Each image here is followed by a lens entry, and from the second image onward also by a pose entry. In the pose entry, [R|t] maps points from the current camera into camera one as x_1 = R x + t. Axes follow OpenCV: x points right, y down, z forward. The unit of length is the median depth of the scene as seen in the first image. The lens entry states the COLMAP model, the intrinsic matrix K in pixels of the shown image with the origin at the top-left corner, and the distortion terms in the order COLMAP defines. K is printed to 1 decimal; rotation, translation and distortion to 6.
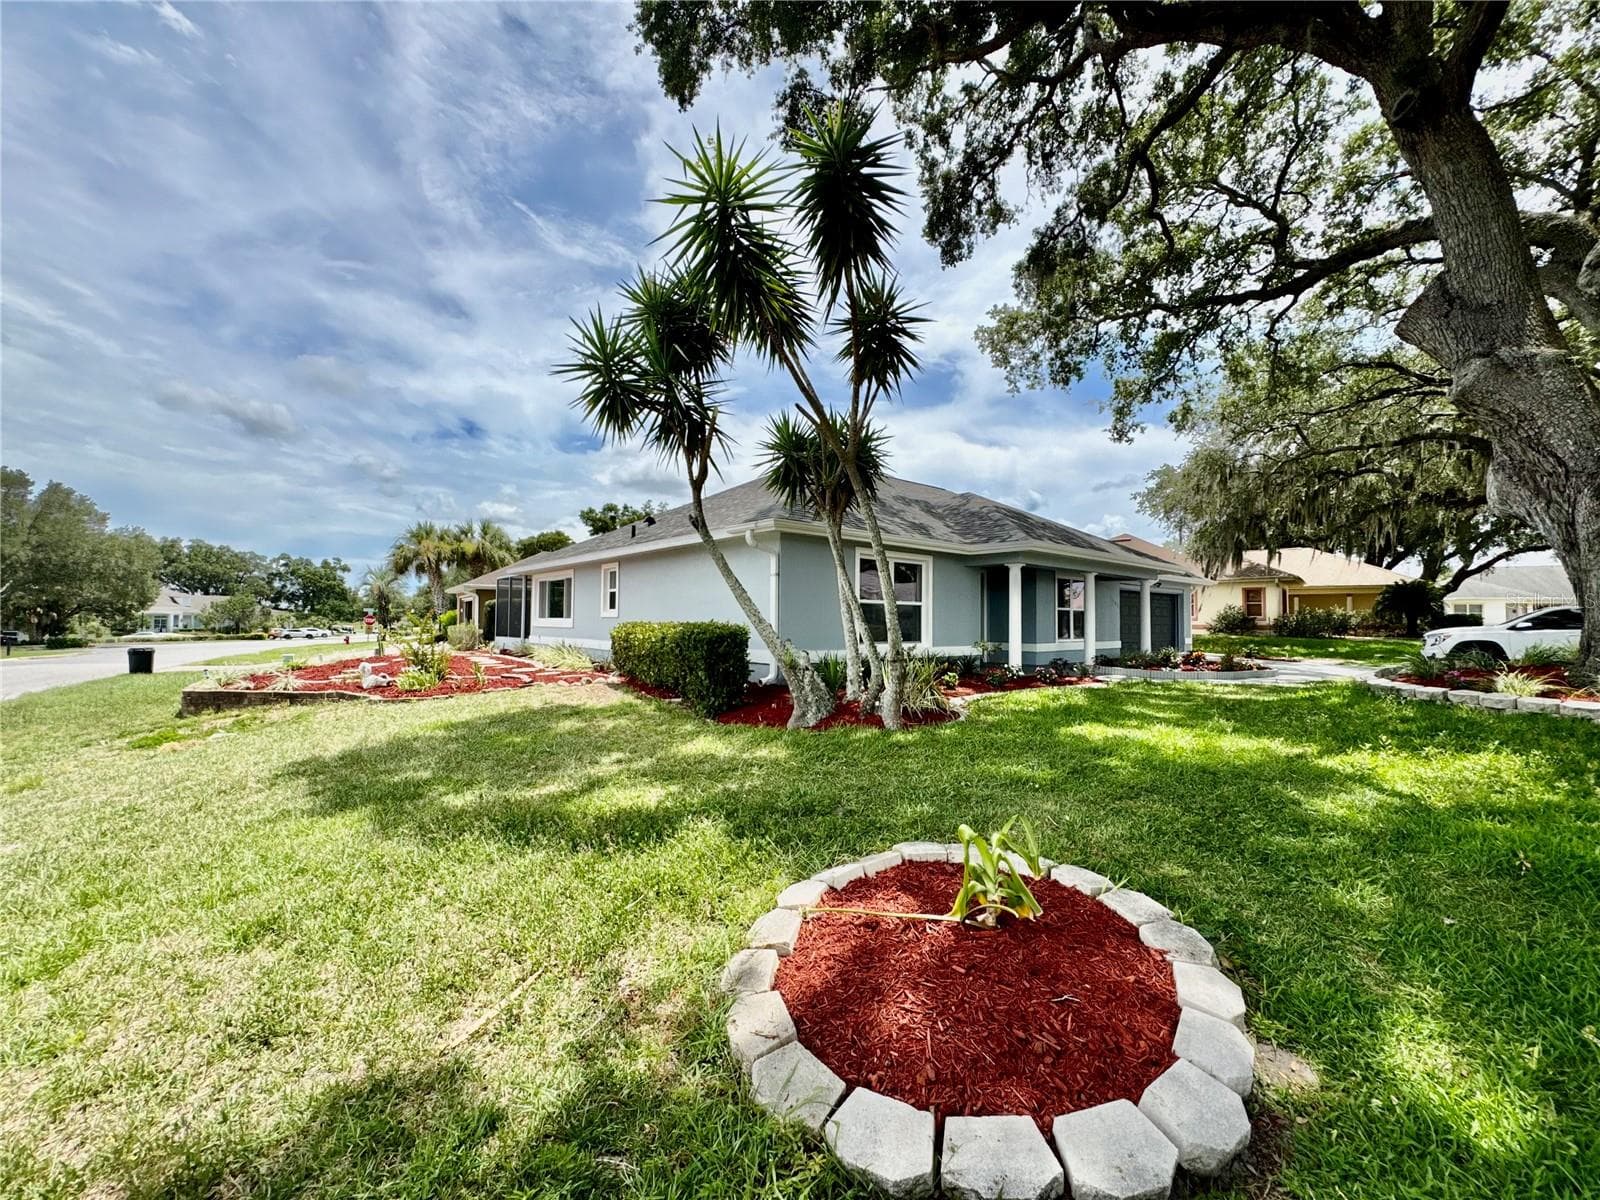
lens RADIAL K [[647.3, 0, 802.1], [0, 647.3, 590.3], [0, 0, 1]] dist [-0.000164, -0.001177]
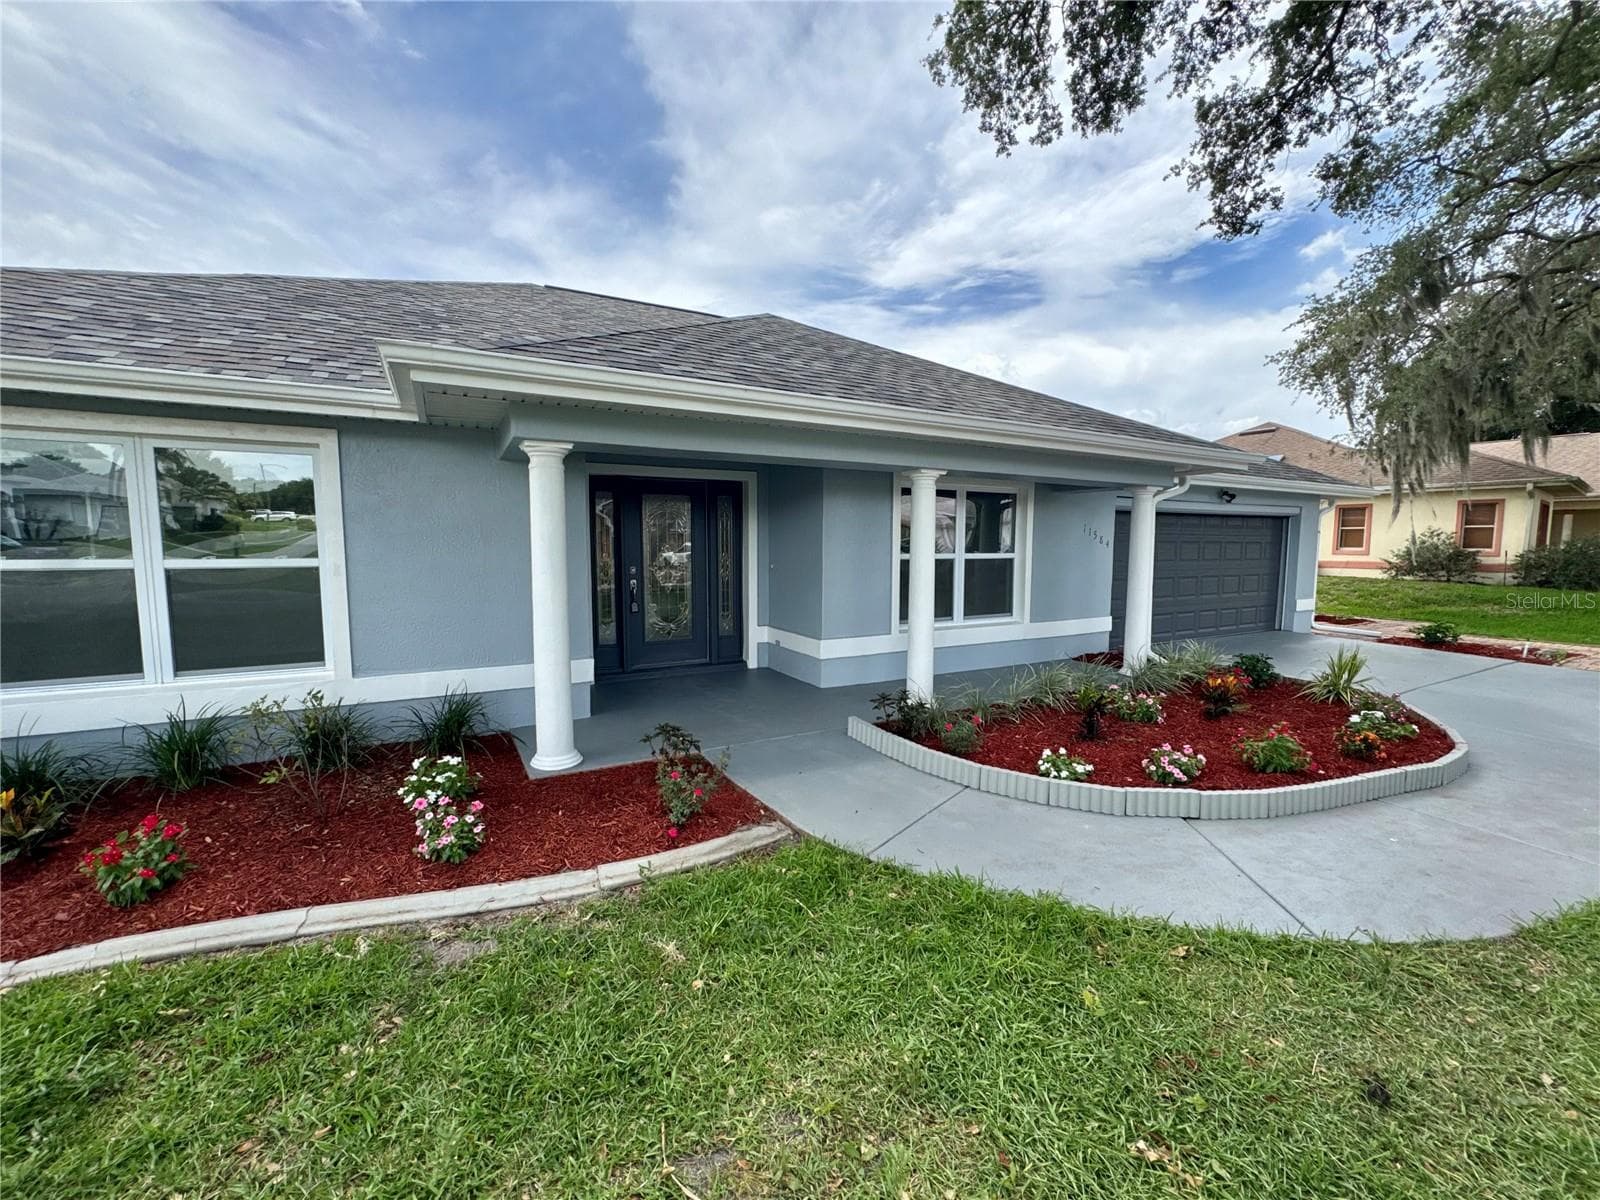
lens RADIAL K [[647.3, 0, 804.3], [0, 647.3, 604.1], [0, 0, 1]] dist [-0.000164, -0.001177]
pose [[0.976919, 0.014701, -0.213103, 0.511330], [0.015700, 0.989990, 0.140264, -0.003646], [0.213032, -0.140372, 0.966909, 0.663424]]
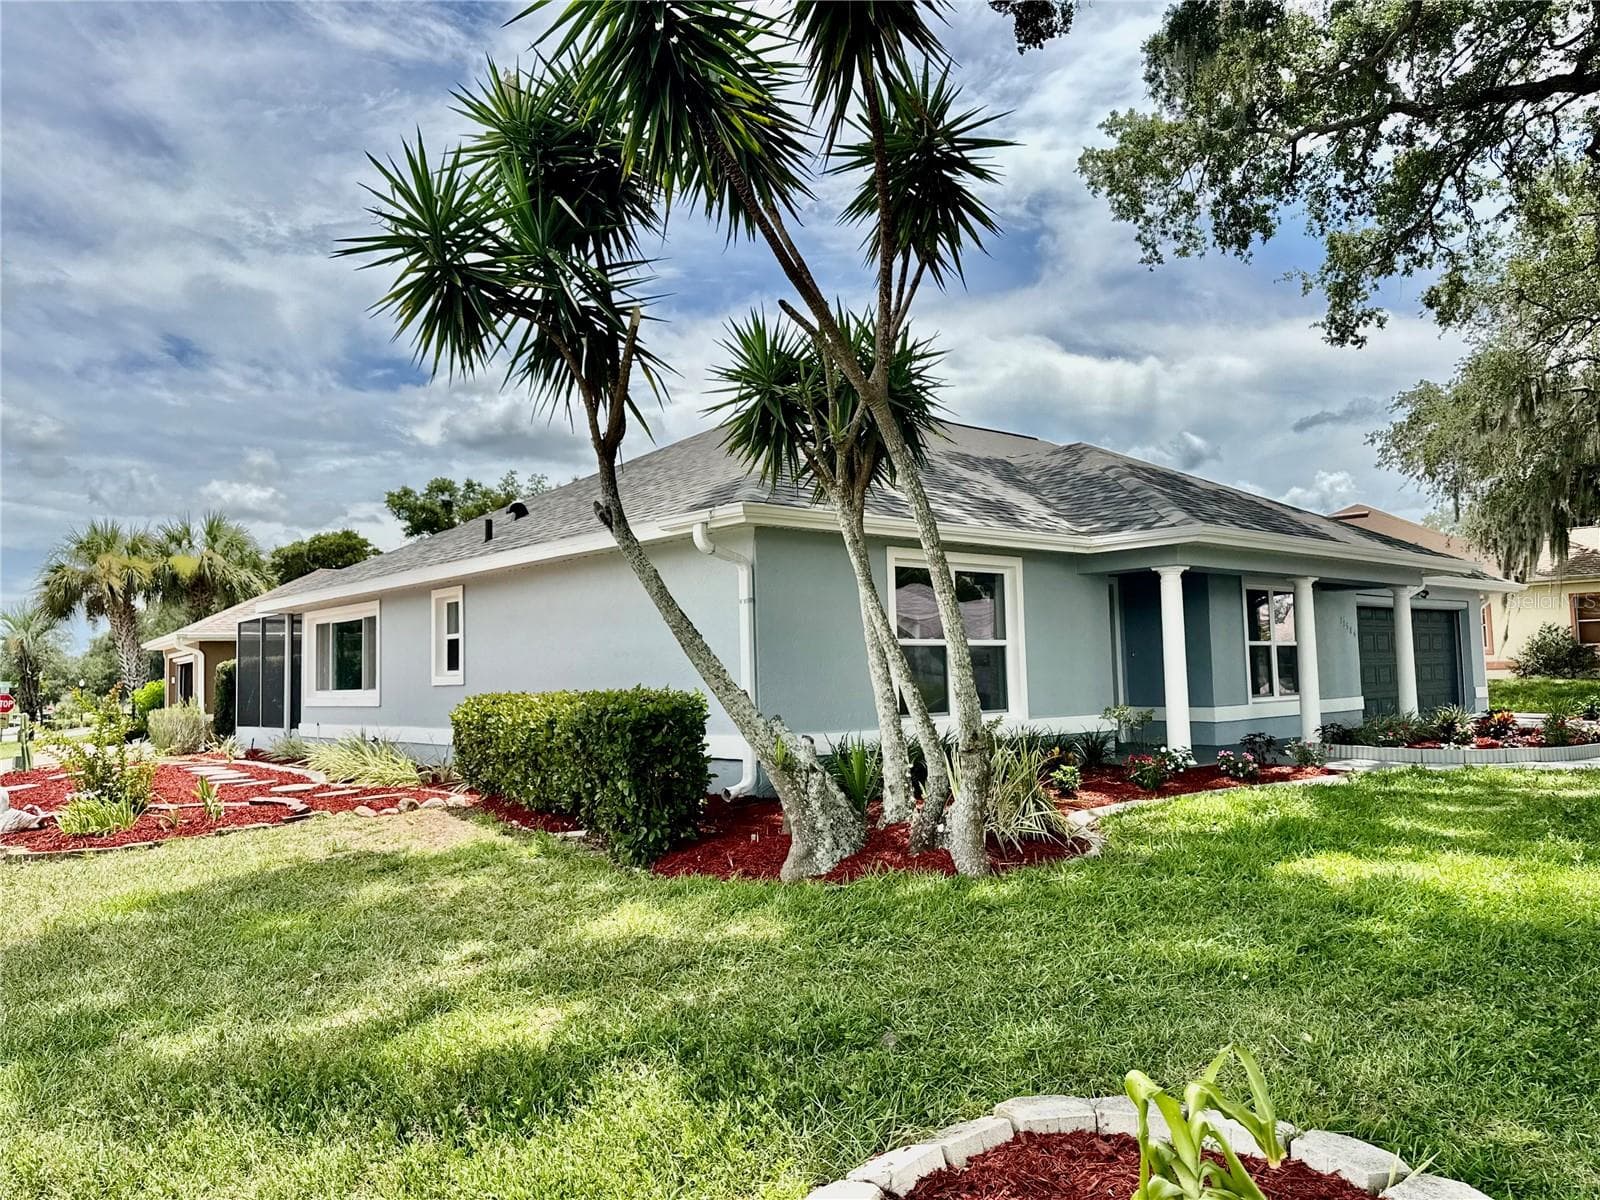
lens RADIAL K [[1145.0, 0, 812.4], [0, 1145.0, 584.8], [0, 0, 1]] dist [0.040846, -0.046083]
pose [[0.999184, -0.032929, 0.023379, -0.007389], [0.033630, 0.998976, -0.030252, -0.005986], [-0.022359, 0.031014, 0.999269, 0.008783]]
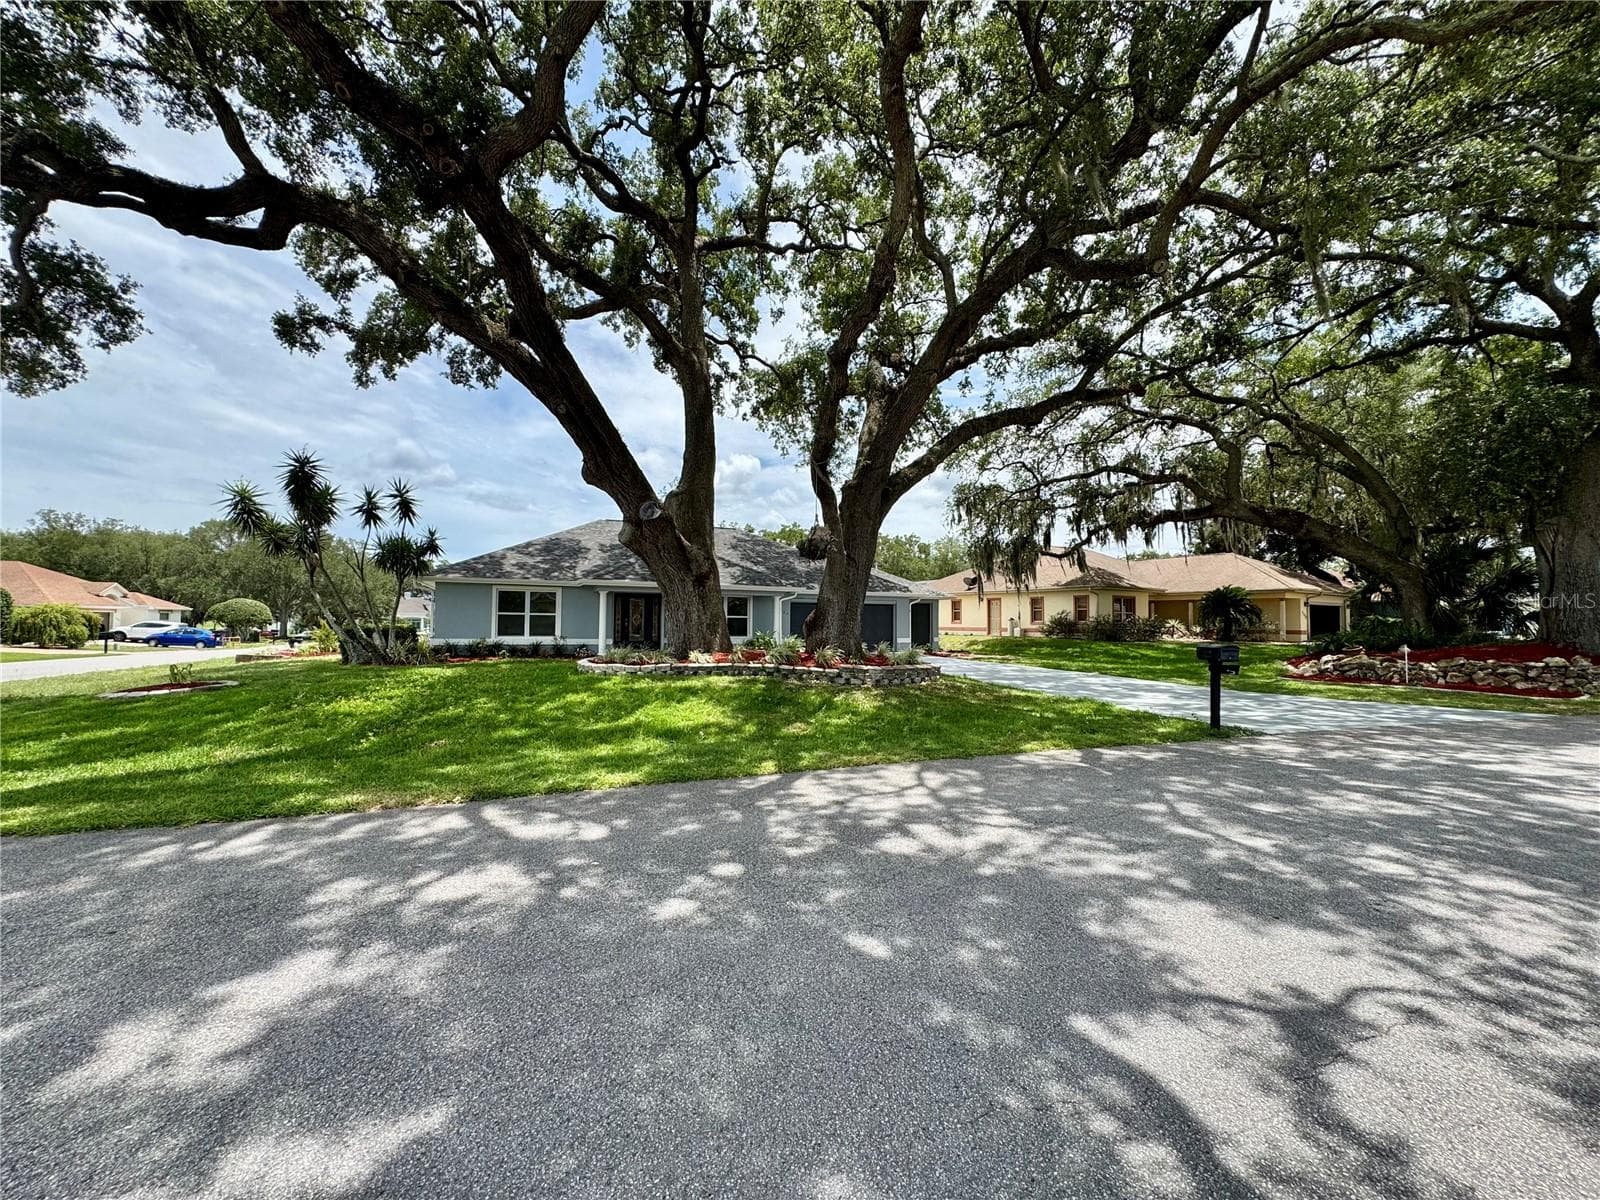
lens RADIAL K [[647.3, 0, 801.7], [0, 647.3, 597.7], [0, 0, 1]] dist [-0.000164, -0.001177]
pose [[0.959796, -0.009990, -0.280520, 1.267804], [0.012243, 0.999905, 0.006282, -0.027990], [0.280431, -0.009464, 0.959828, -0.491809]]
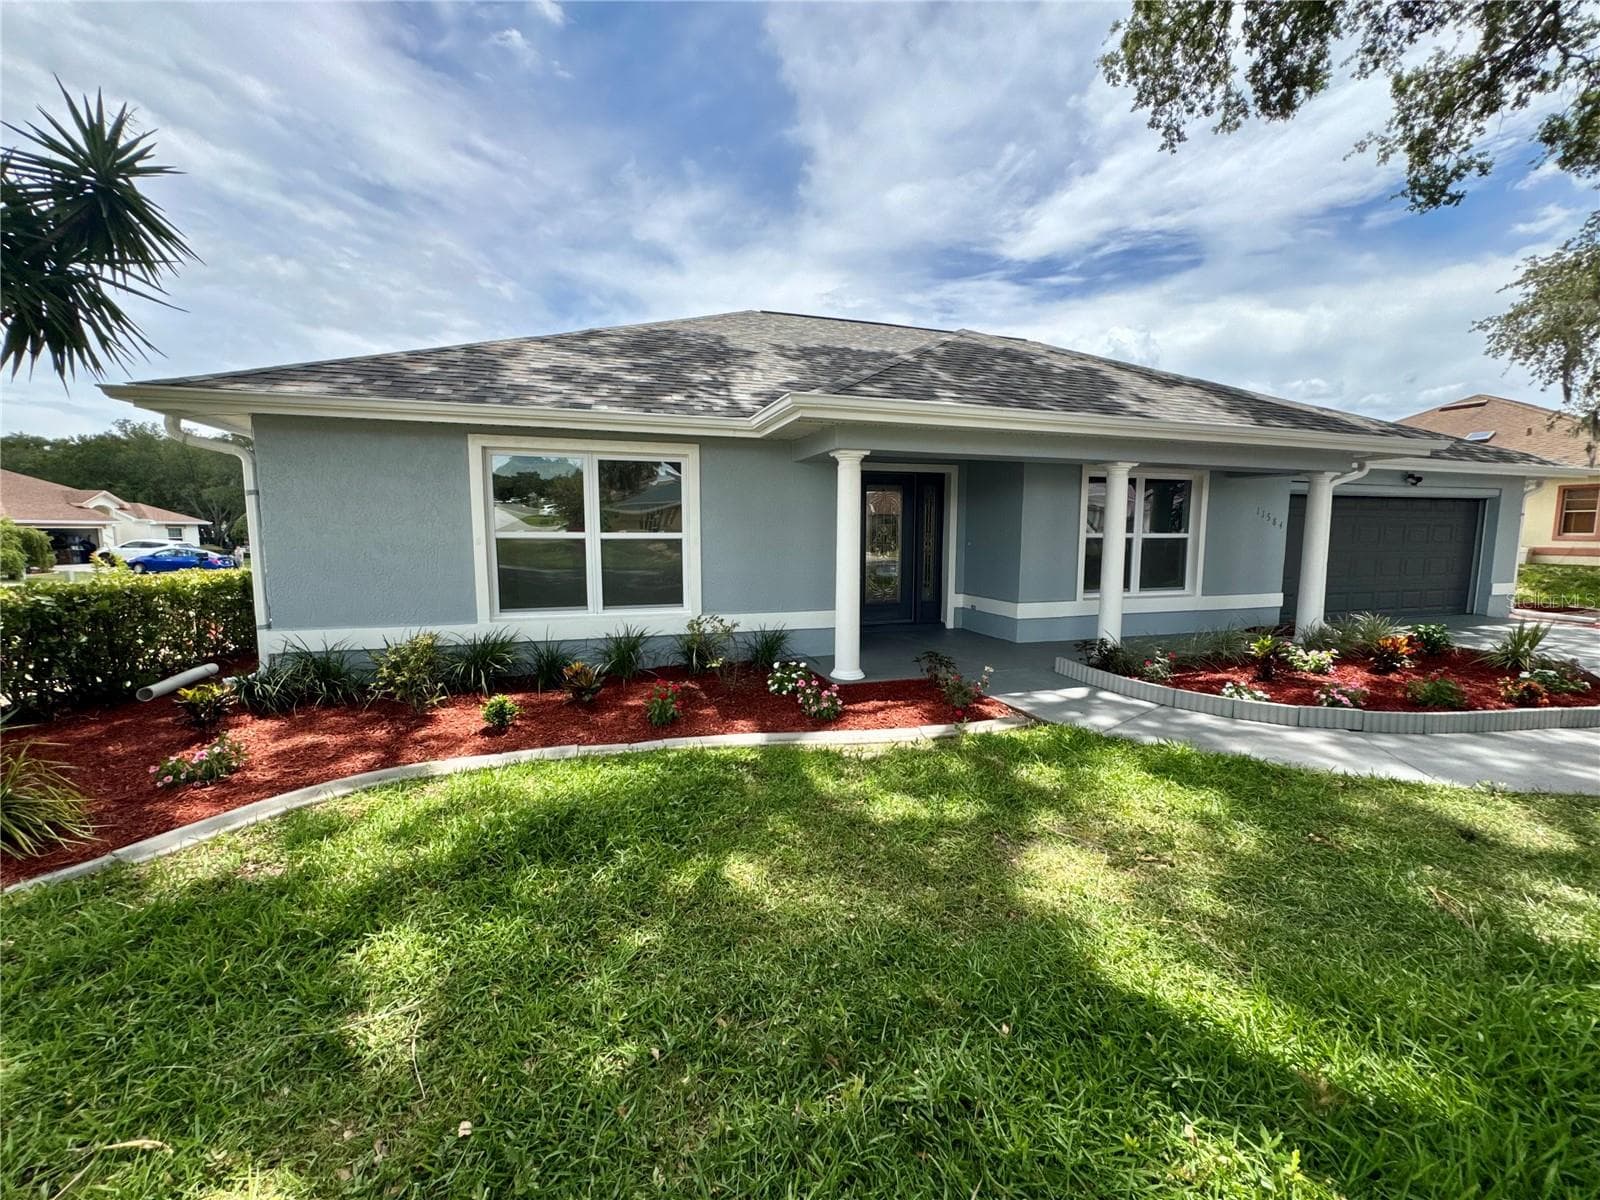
lens RADIAL K [[647.3, 0, 802.7], [0, 647.3, 605.8], [0, 0, 1]] dist [-0.000164, -0.001177]
pose [[0.919853, 0.038752, -0.390344, 0.469153], [0.025310, 0.987171, 0.157646, -0.004904], [0.391445, -0.154891, 0.907072, 0.511572]]
